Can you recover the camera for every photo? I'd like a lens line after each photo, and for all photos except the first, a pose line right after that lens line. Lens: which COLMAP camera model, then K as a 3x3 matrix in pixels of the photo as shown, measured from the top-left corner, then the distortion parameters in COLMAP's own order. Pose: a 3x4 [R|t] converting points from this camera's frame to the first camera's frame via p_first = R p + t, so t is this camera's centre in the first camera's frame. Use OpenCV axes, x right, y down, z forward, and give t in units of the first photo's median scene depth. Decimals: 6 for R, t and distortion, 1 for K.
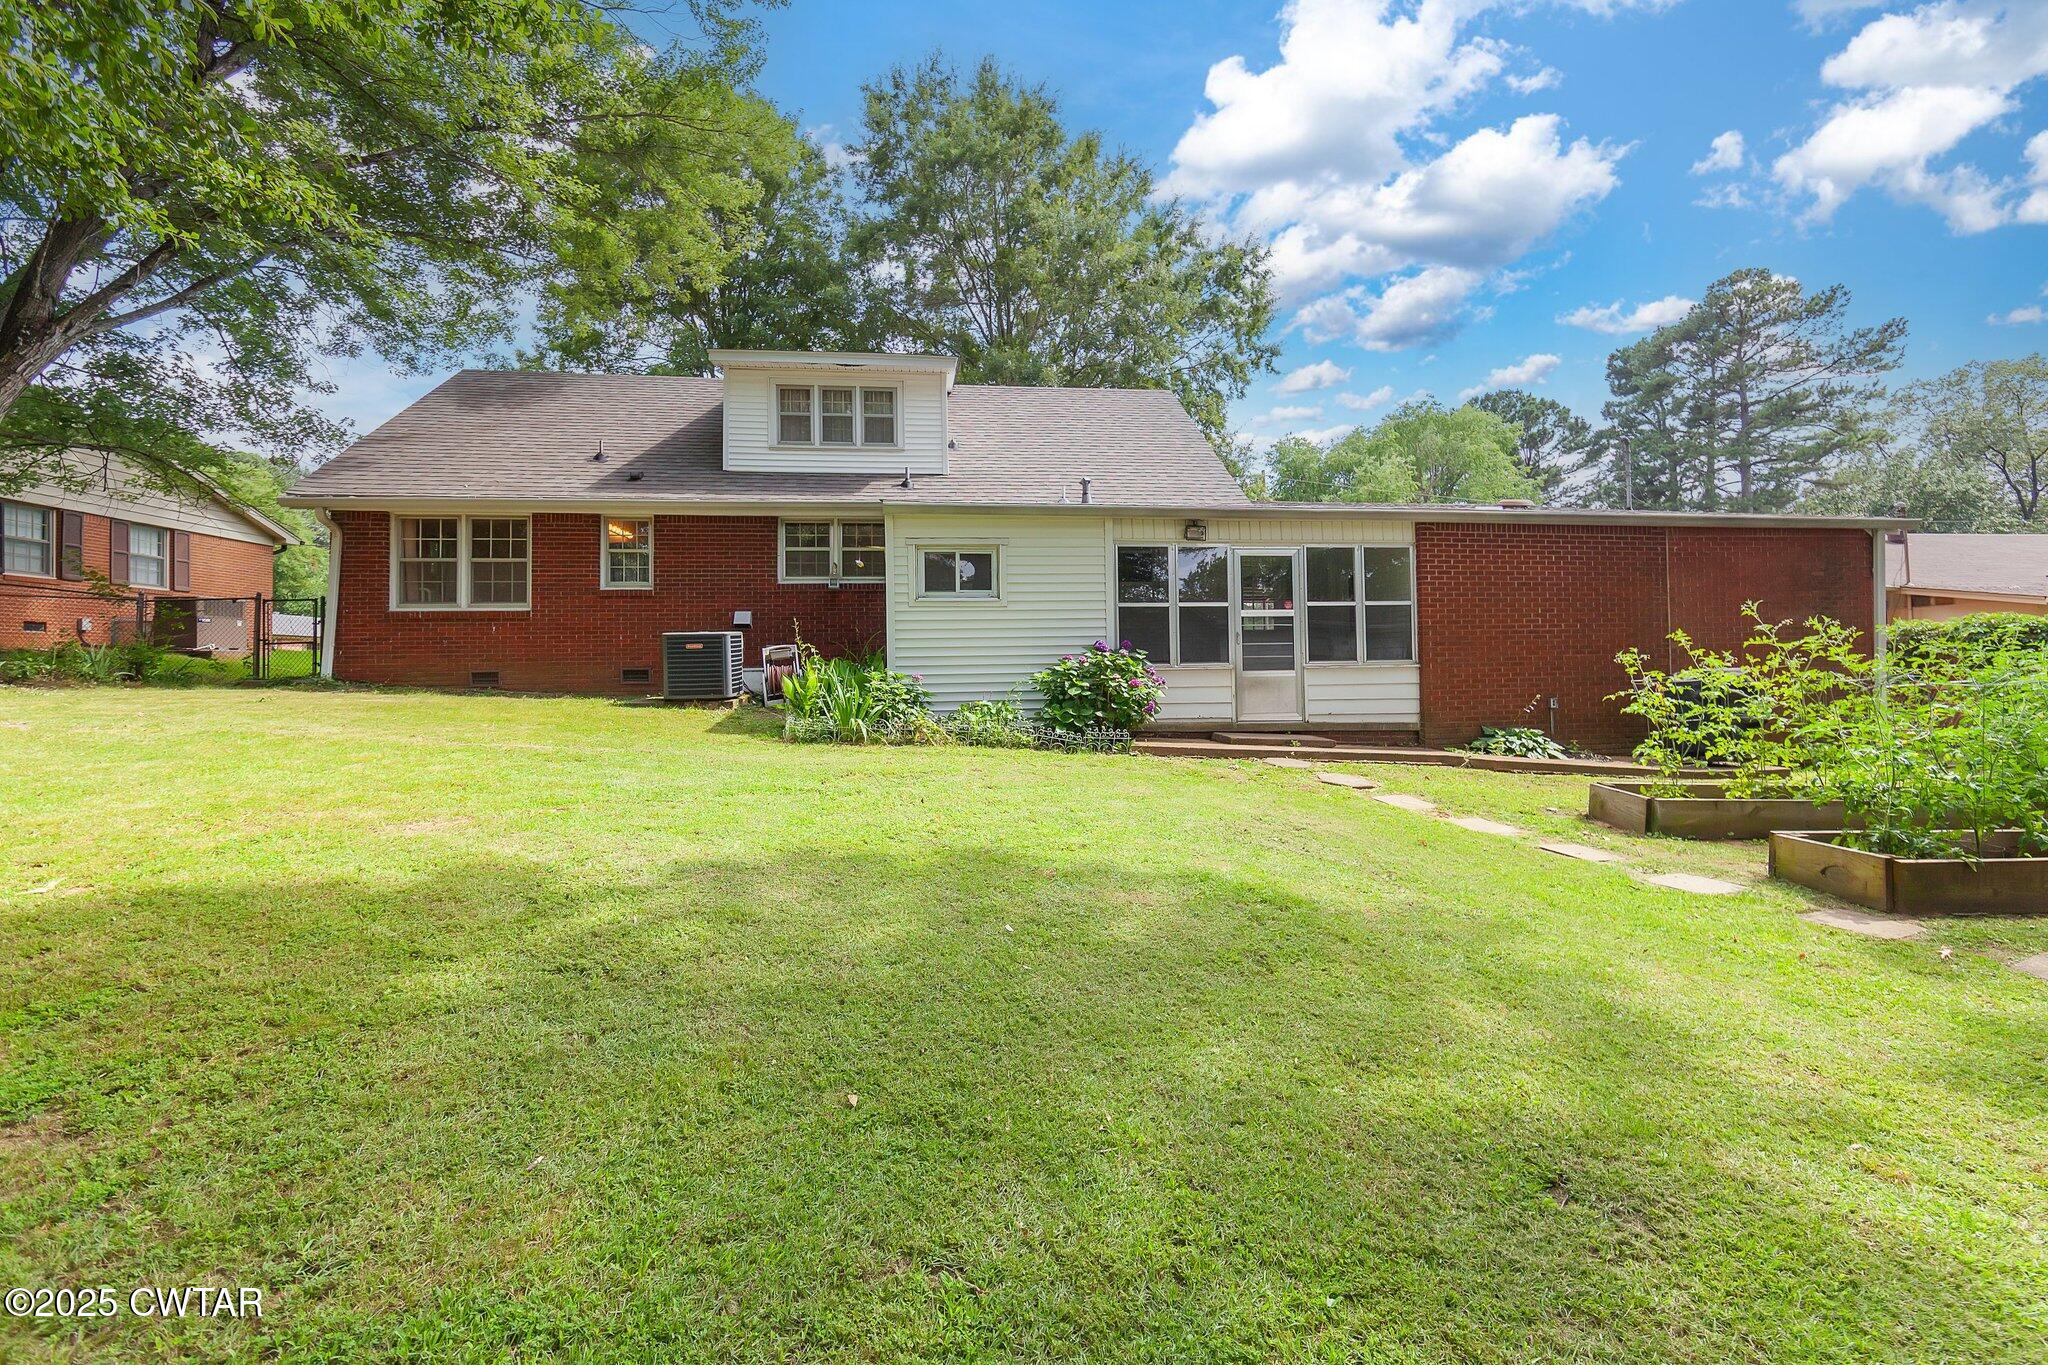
lens RADIAL K [[816.3, 0, 1041.8], [0, 816.3, 671.8], [0, 0, 1]] dist [-0.000240, 0.000058]
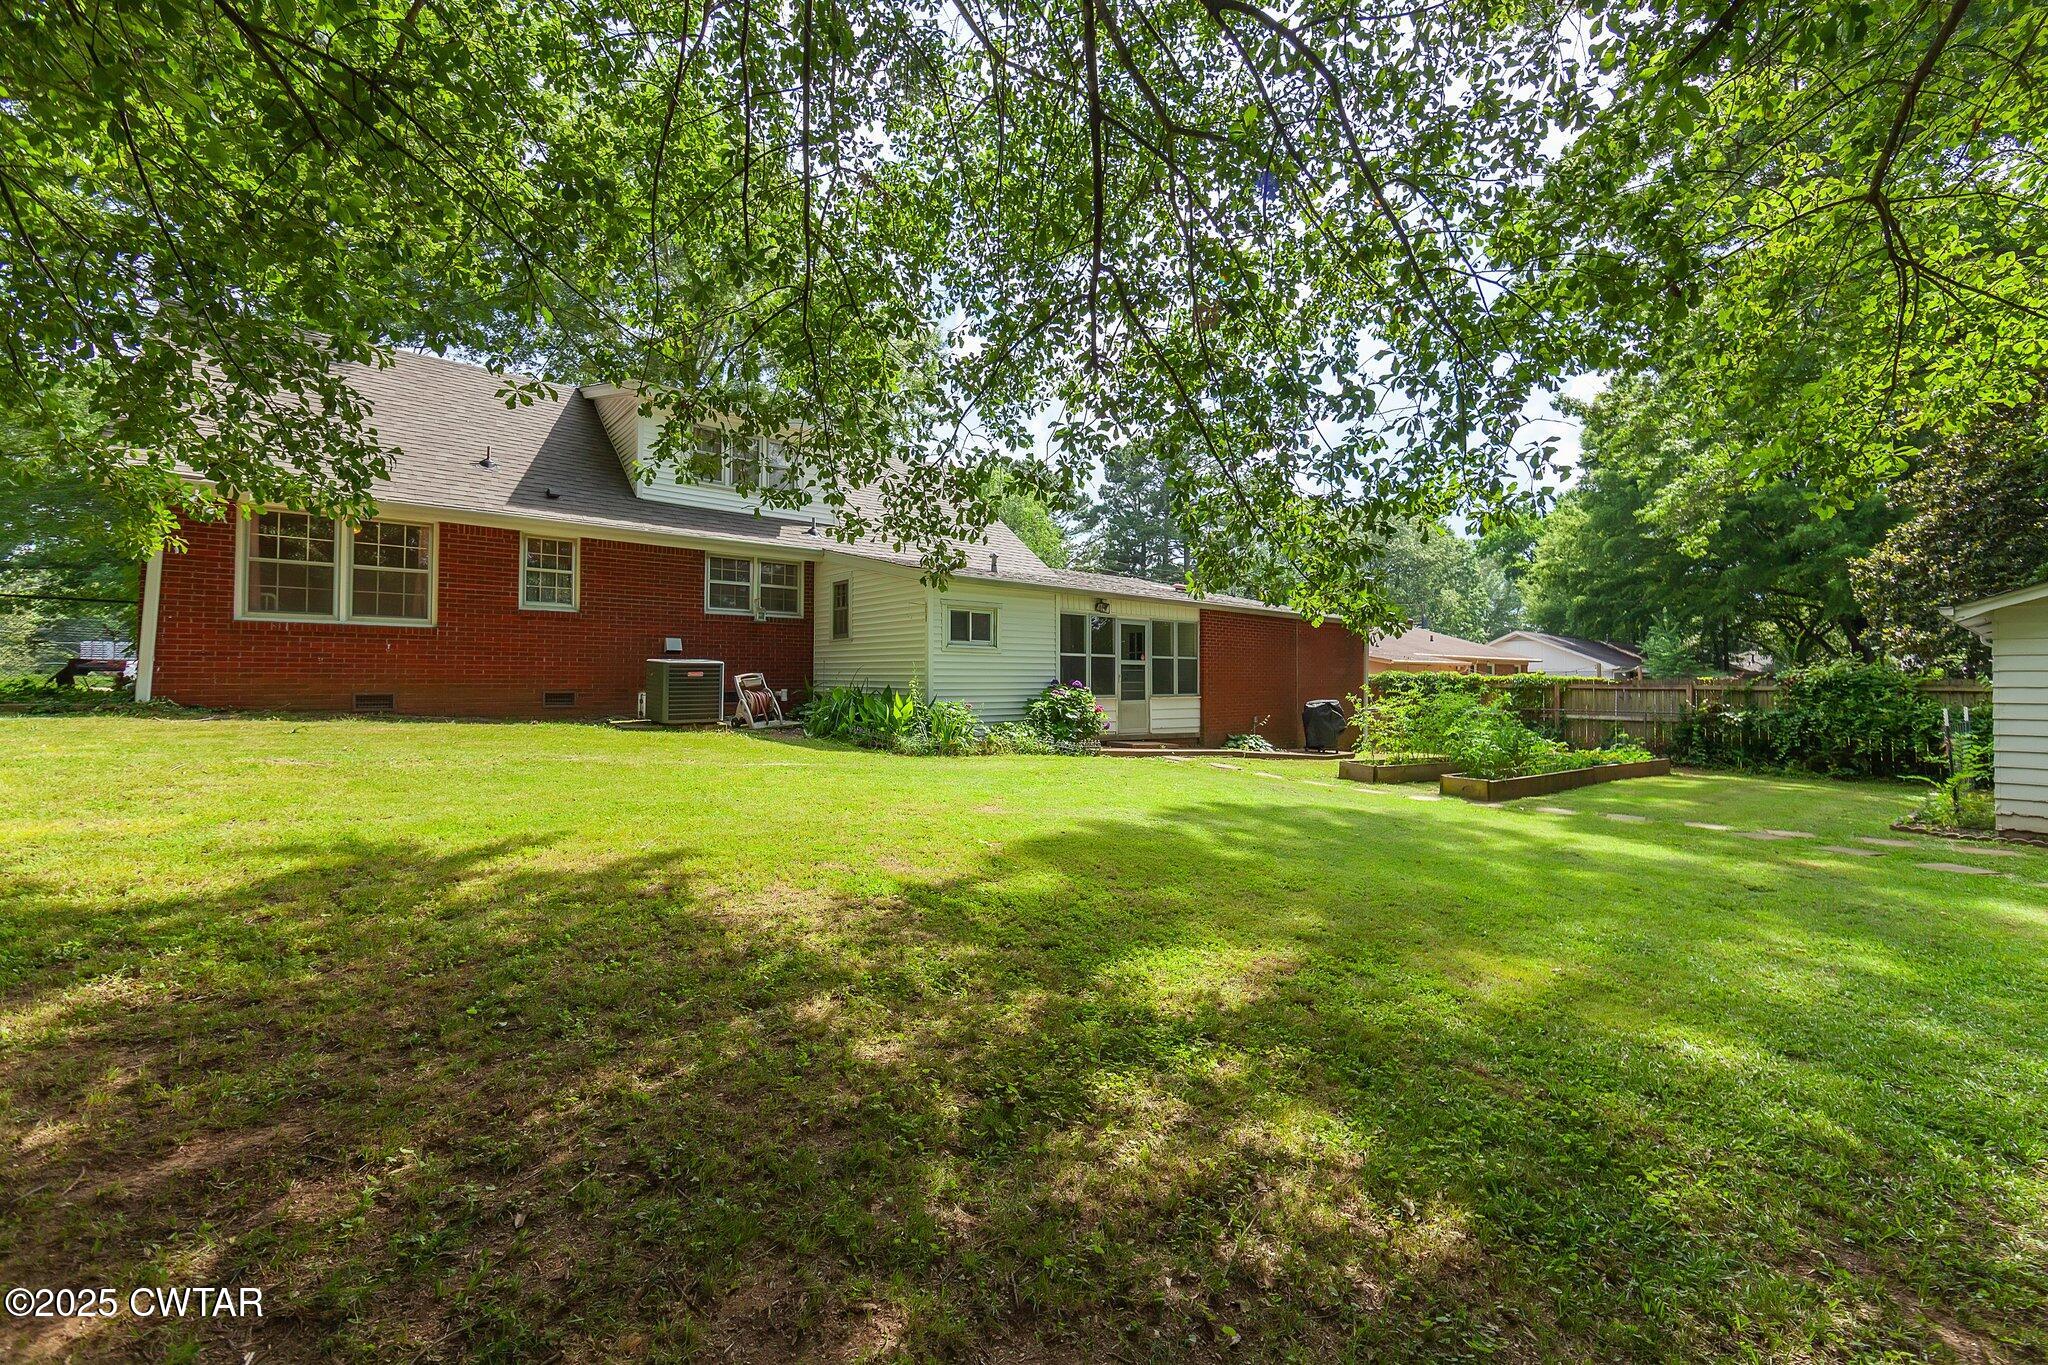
lens RADIAL K [[816.3, 0, 1041.8], [0, 816.3, 671.8], [0, 0, 1]] dist [-0.000240, 0.000058]
pose [[0.833413, 0.024246, 0.552119, -0.565753], [-0.013581, 0.999634, -0.023398, -0.013166], [-0.552484, 0.012002, 0.833437, -0.139251]]
